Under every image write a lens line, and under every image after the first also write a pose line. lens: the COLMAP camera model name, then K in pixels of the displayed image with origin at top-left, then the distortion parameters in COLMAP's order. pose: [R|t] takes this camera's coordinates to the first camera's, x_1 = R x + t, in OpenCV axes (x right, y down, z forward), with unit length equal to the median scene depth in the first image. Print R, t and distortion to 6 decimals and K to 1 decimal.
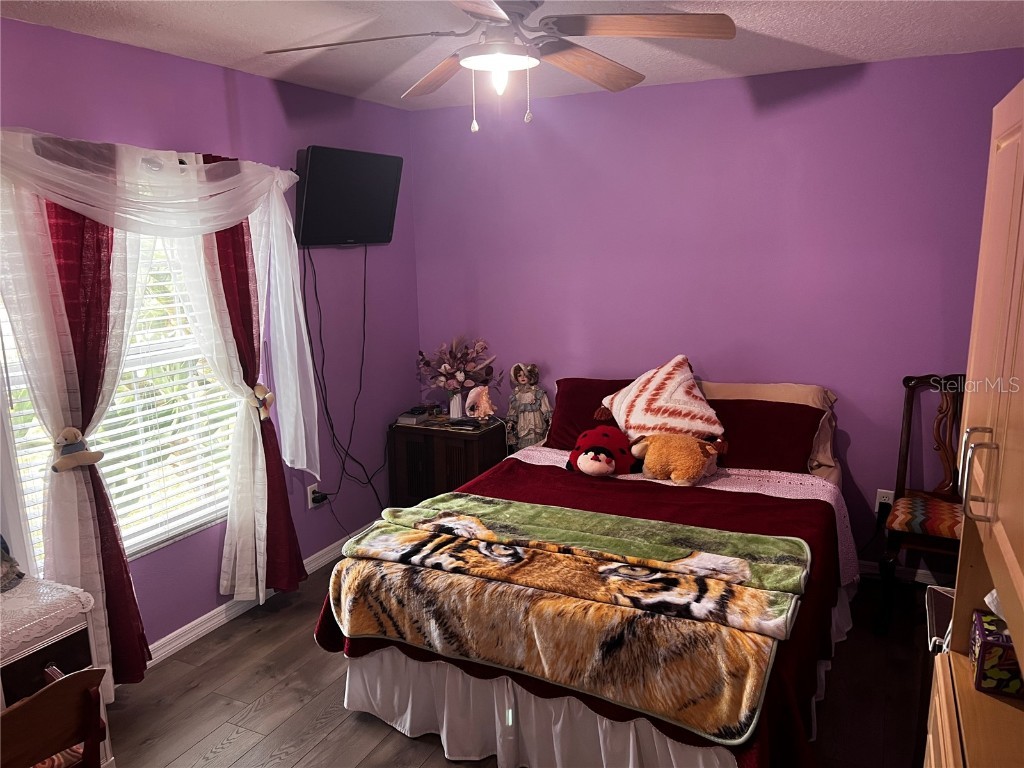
lens RADIAL K [[765.3, 0, 505.6], [0, 765.3, 391.6], [0, 0, 1]] dist [0.056666, -0.070619]
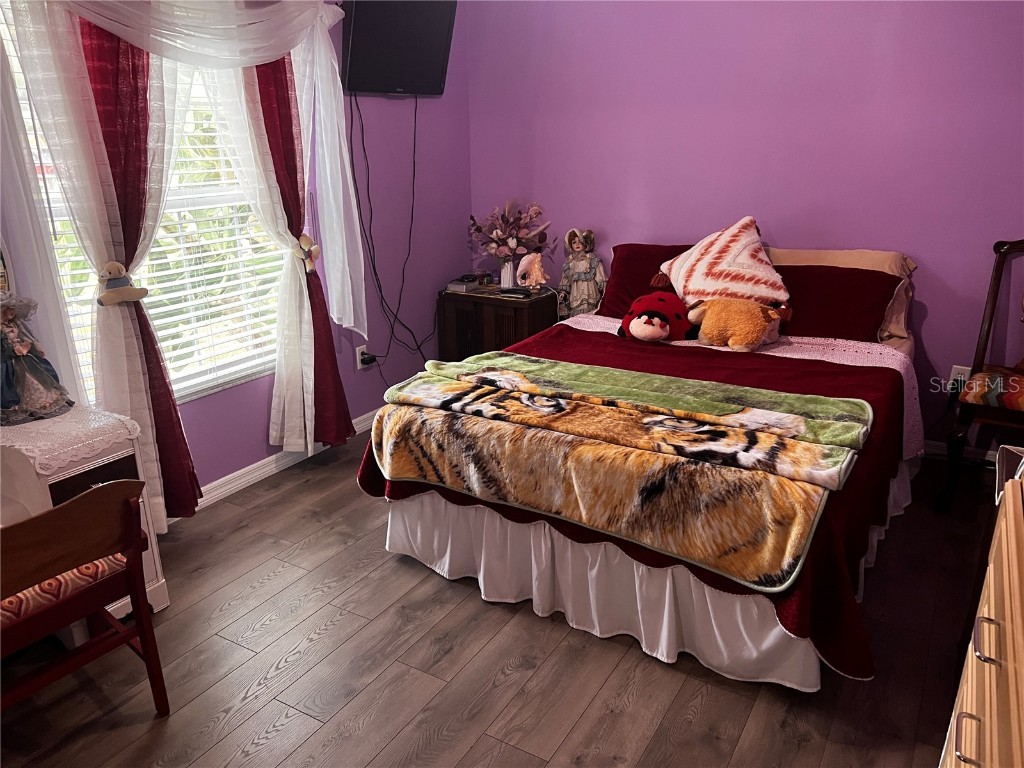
lens RADIAL K [[765.3, 0, 505.6], [0, 765.3, 391.6], [0, 0, 1]] dist [0.056666, -0.070619]
pose [[0.996552, 0.034999, -0.075224, 0.017117], [-0.025132, 0.991413, 0.128328, 0.065258], [0.079069, -0.125995, 0.988875, 0.034259]]
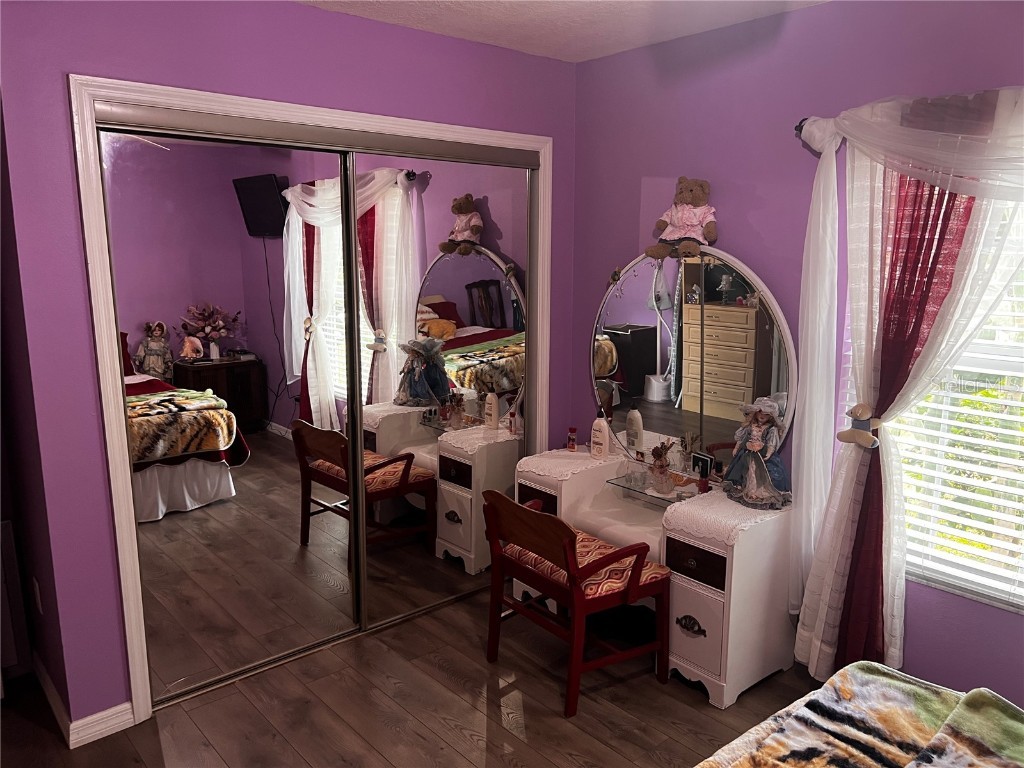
lens RADIAL K [[765.3, 0, 514.8], [0, 765.3, 378.1], [0, 0, 1]] dist [0.056666, -0.070619]
pose [[-0.387869, 0.171893, -0.905544, 0.452158], [-0.164479, 0.953779, 0.251500, -0.148324], [0.906920, 0.246492, -0.341669, 0.842647]]
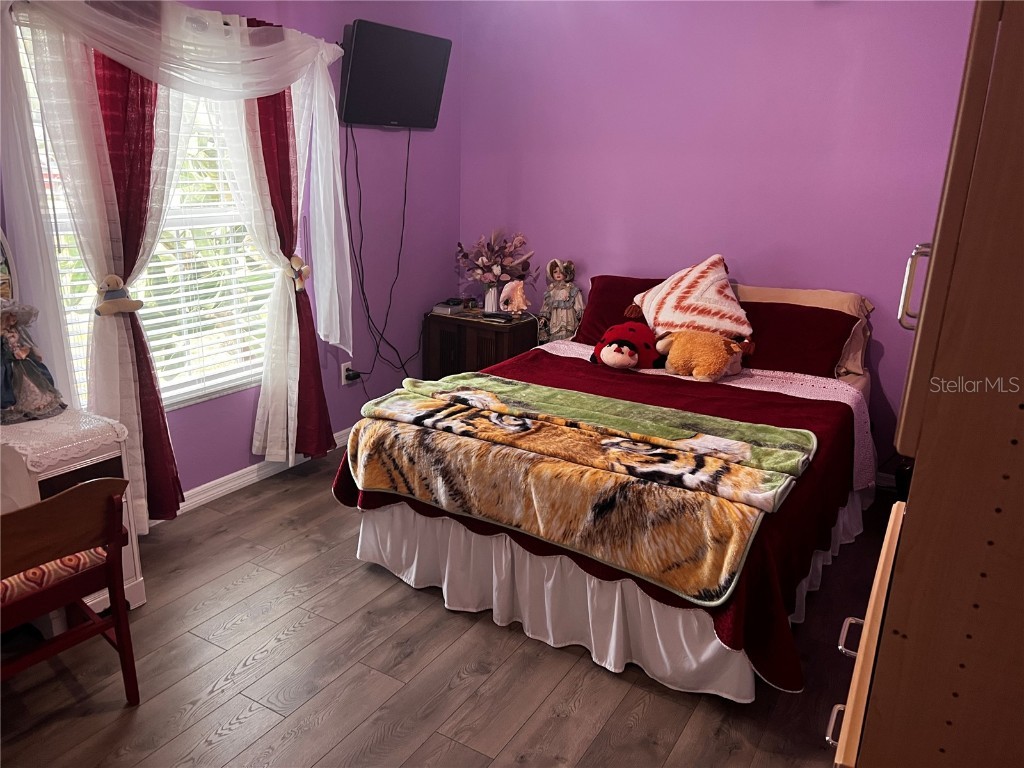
lens RADIAL K [[765.3, 0, 504.9], [0, 765.3, 379.4], [0, 0, 1]] dist [0.056666, -0.070619]
pose [[0.995053, 0.069319, -0.071168, 0.050819], [-0.063375, 0.994563, 0.082627, 0.061315], [0.076509, -0.077708, 0.994036, -0.018820]]
